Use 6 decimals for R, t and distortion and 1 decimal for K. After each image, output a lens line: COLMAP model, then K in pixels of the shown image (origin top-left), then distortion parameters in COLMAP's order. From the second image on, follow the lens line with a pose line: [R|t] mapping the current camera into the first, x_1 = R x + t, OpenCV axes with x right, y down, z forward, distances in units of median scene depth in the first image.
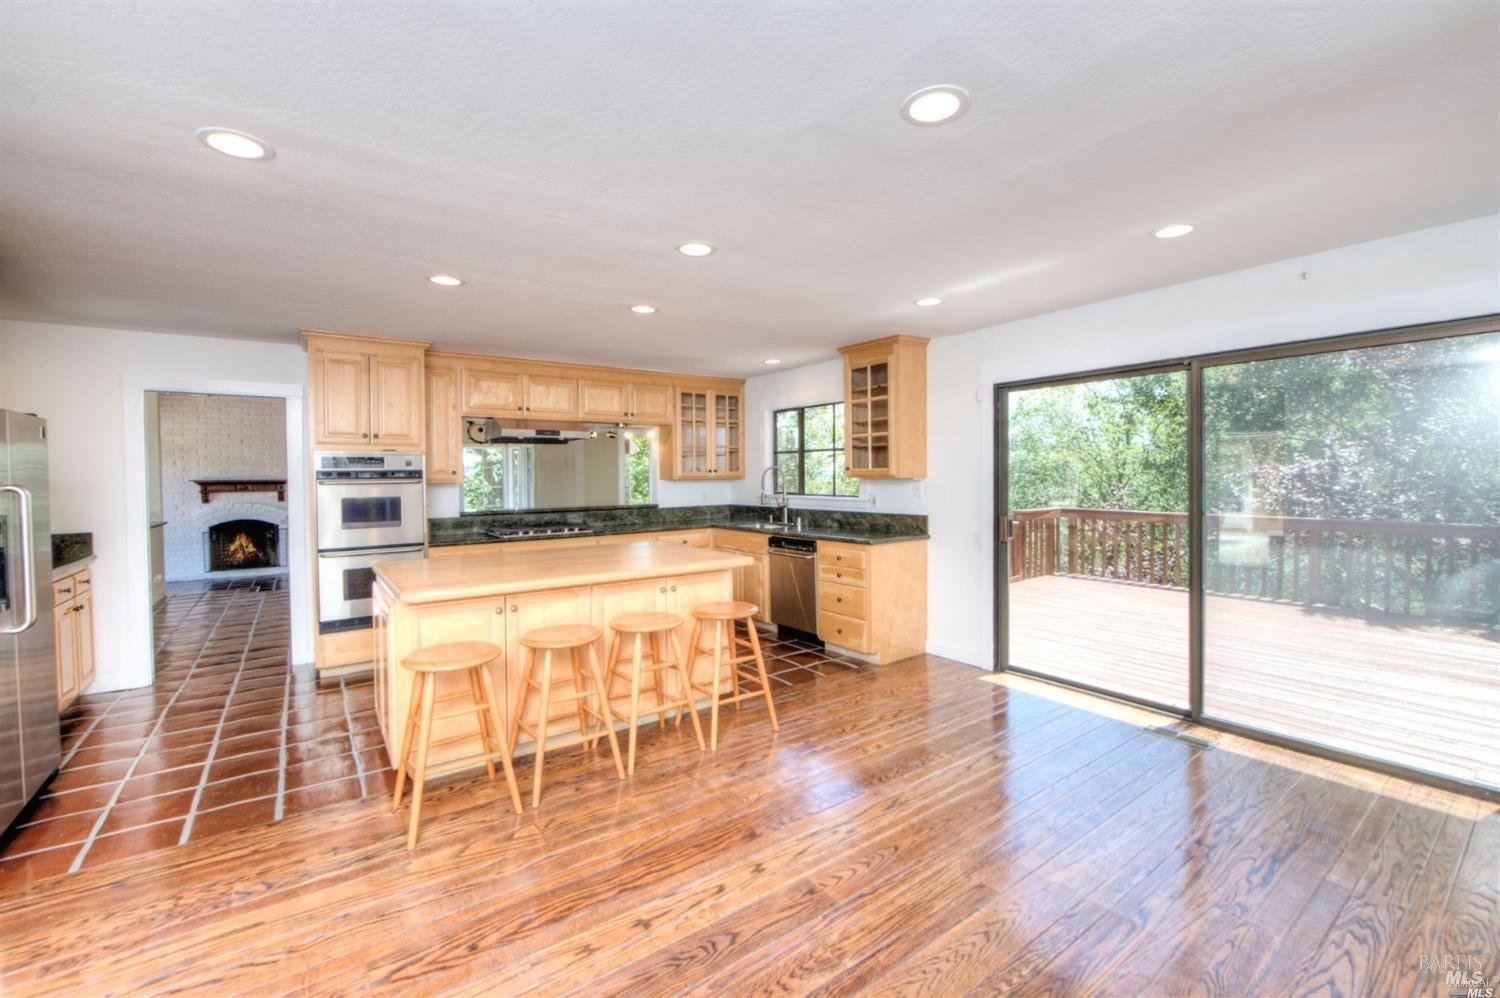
lens RADIAL K [[619.1, 0, 746.3], [0, 619.1, 484.3], [0, 0, 1]] dist [-0.012675, -0.000029]
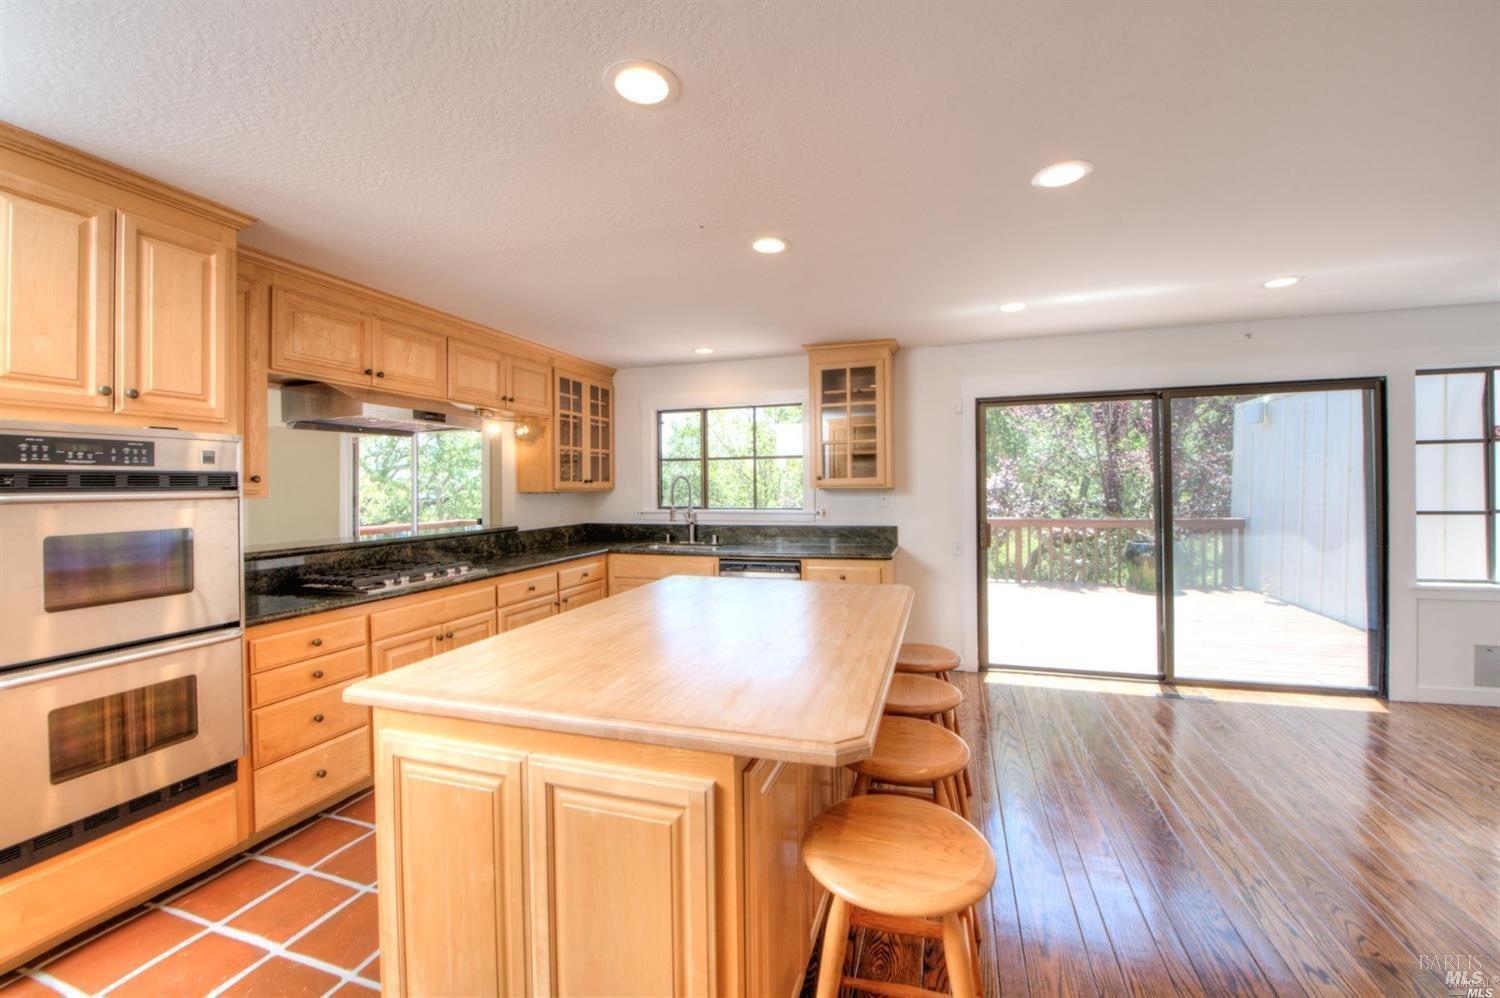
lens RADIAL K [[596.6, 0, 748.1], [0, 596.6, 492.6], [0, 0, 1]] dist [-0.018759, -0.001390]
pose [[0.808639, -0.004660, 0.588287, -0.448815], [0.011377, 0.999906, -0.007717, 0.001059], [-0.588196, 0.012933, 0.808615, 0.365579]]
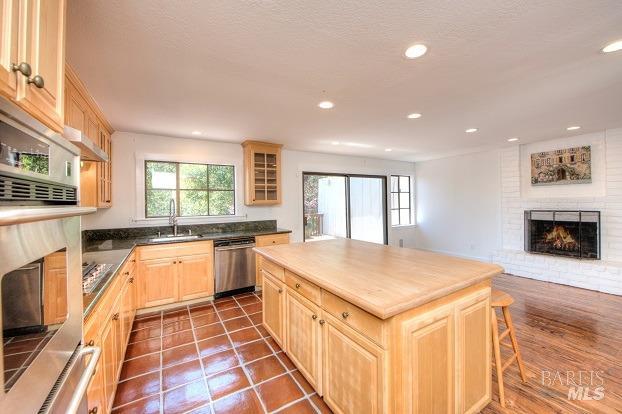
lens RADIAL K [[247.4, 0, 311.1], [0, 247.4, 206.7], [0, 0, 1]] dist [-0.018759, -0.001390]
pose [[0.093047, -0.009883, 0.995613, -0.658249], [0.028850, 0.999558, 0.007225, -0.004869], [-0.995244, 0.028051, 0.093291, 0.757104]]
